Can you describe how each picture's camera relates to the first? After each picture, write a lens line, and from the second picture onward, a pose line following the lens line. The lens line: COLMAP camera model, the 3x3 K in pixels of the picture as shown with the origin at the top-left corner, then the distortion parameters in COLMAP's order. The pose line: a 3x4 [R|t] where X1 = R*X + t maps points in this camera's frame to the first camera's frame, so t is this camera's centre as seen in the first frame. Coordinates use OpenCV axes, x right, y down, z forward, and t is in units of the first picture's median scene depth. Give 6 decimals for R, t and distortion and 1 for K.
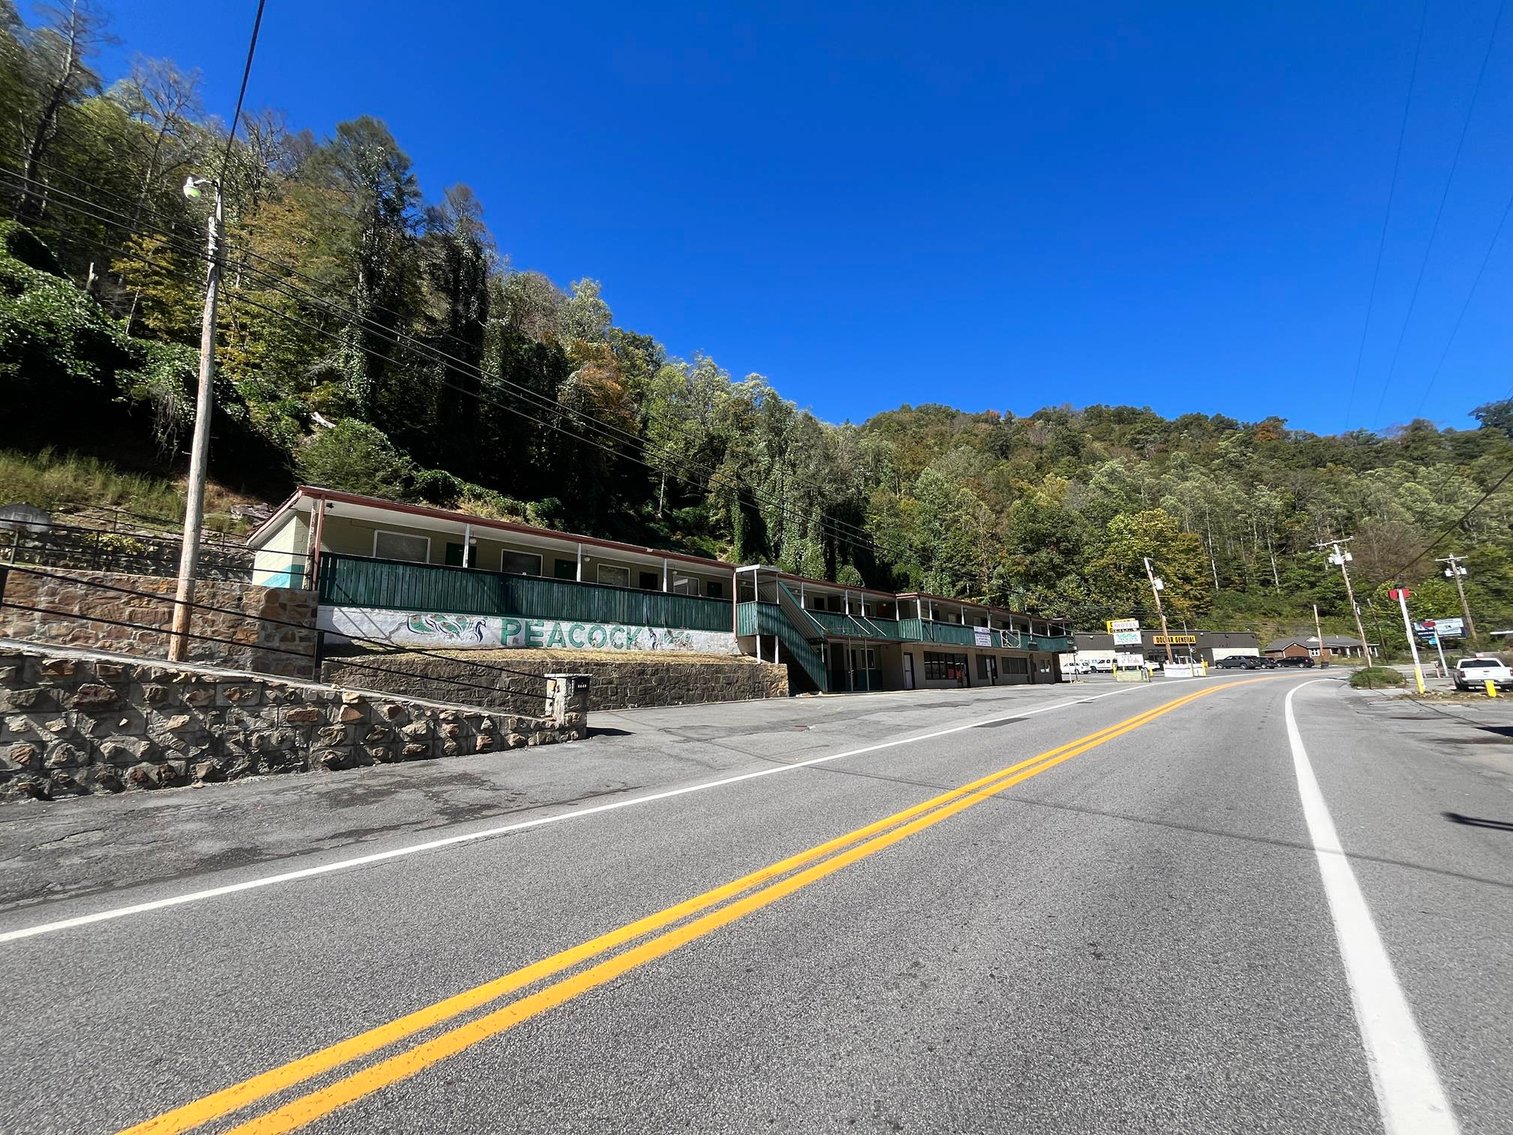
lens RADIAL K [[613.8, 0, 752.3], [0, 613.8, 566.8], [0, 0, 1]] dist [-0.002954, -0.000254]
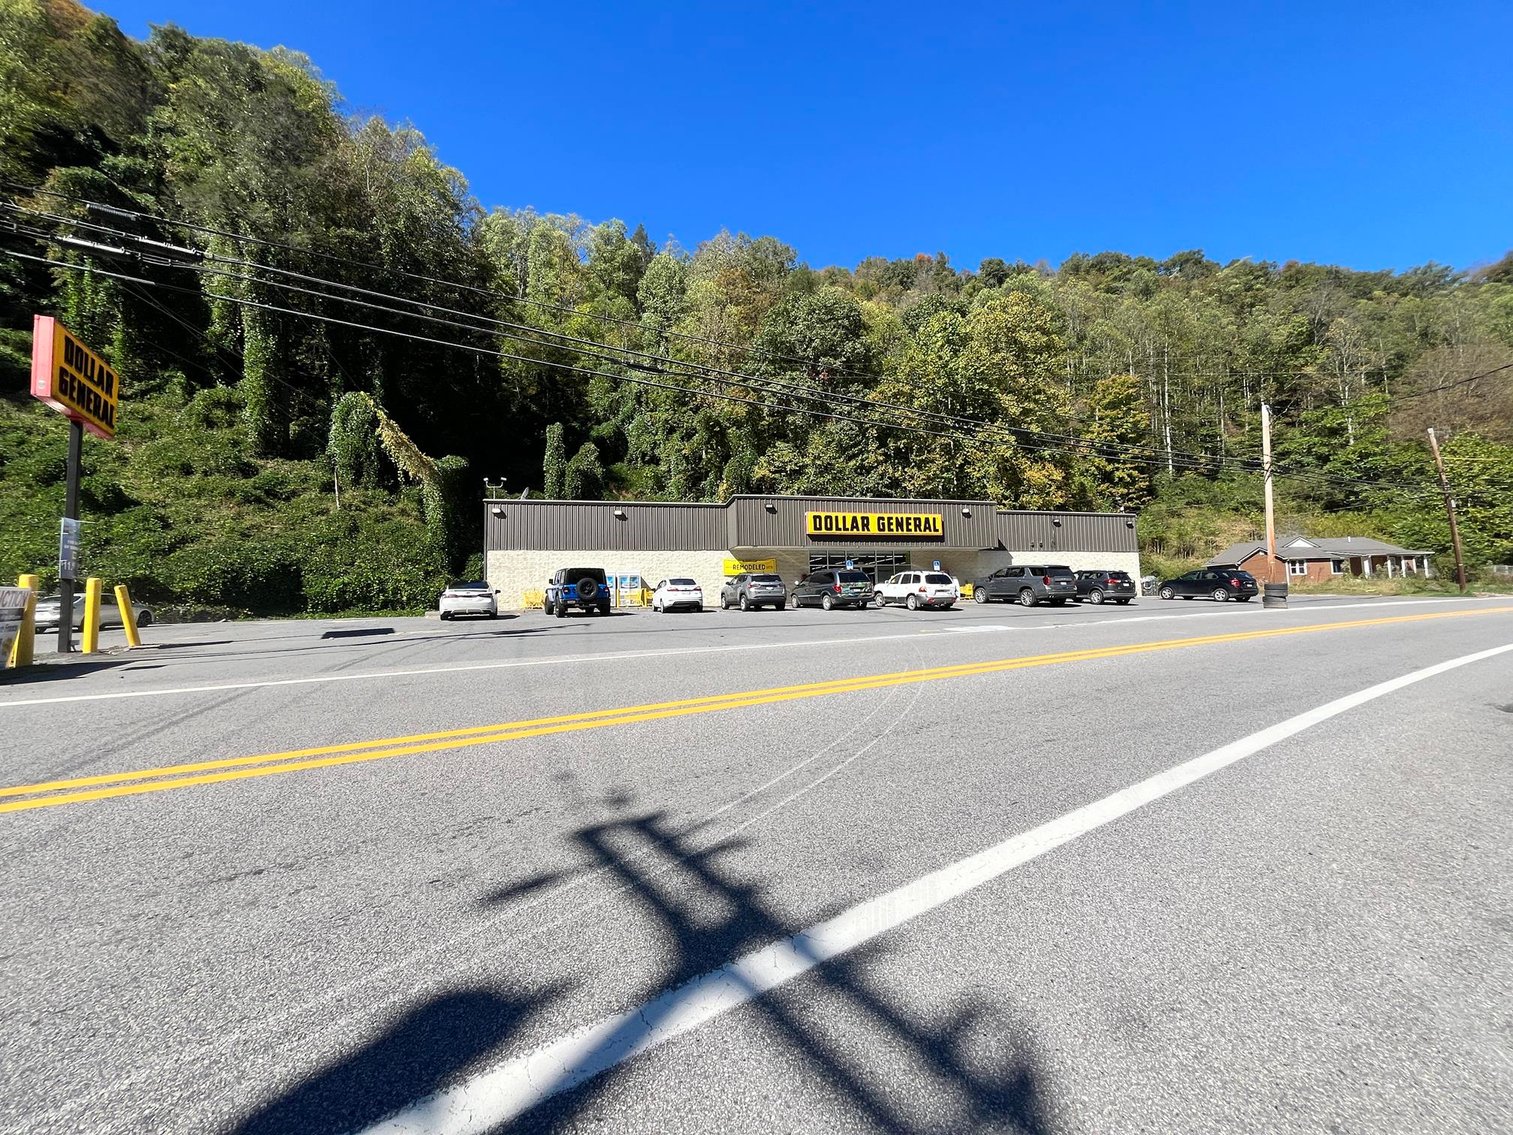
lens RADIAL K [[613.8, 0, 757.1], [0, 613.8, 567.0], [0, 0, 1]] dist [-0.002954, -0.000254]
pose [[0.999695, 0.002609, -0.024557, 1.119703], [0.000365, 0.992730, 0.120361, 0.179380], [0.024692, -0.120333, 0.992426, 1.128126]]
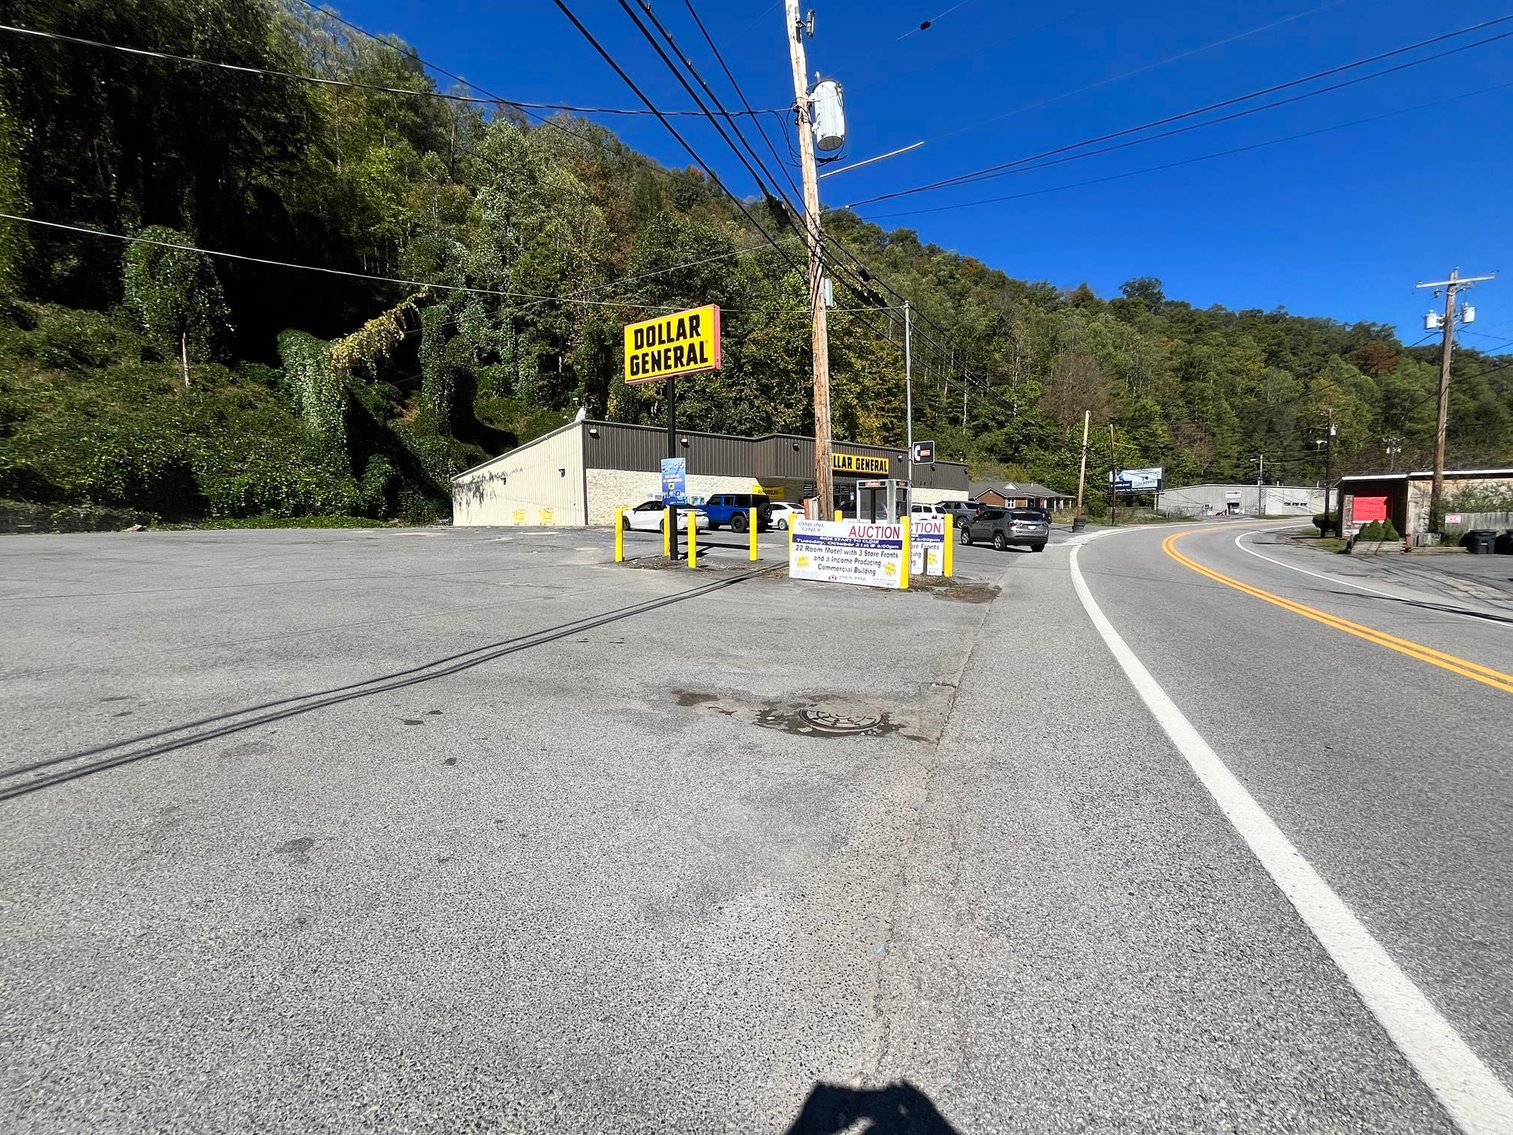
lens RADIAL K [[613.8, 0, 757.8], [0, 613.8, 566.3], [0, 0, 1]] dist [-0.002954, -0.000254]
pose [[0.901181, -0.004721, 0.433417, 0.734506], [-0.107579, 0.966216, 0.234207, 0.164956], [-0.419880, -0.257690, 0.870228, 1.056559]]
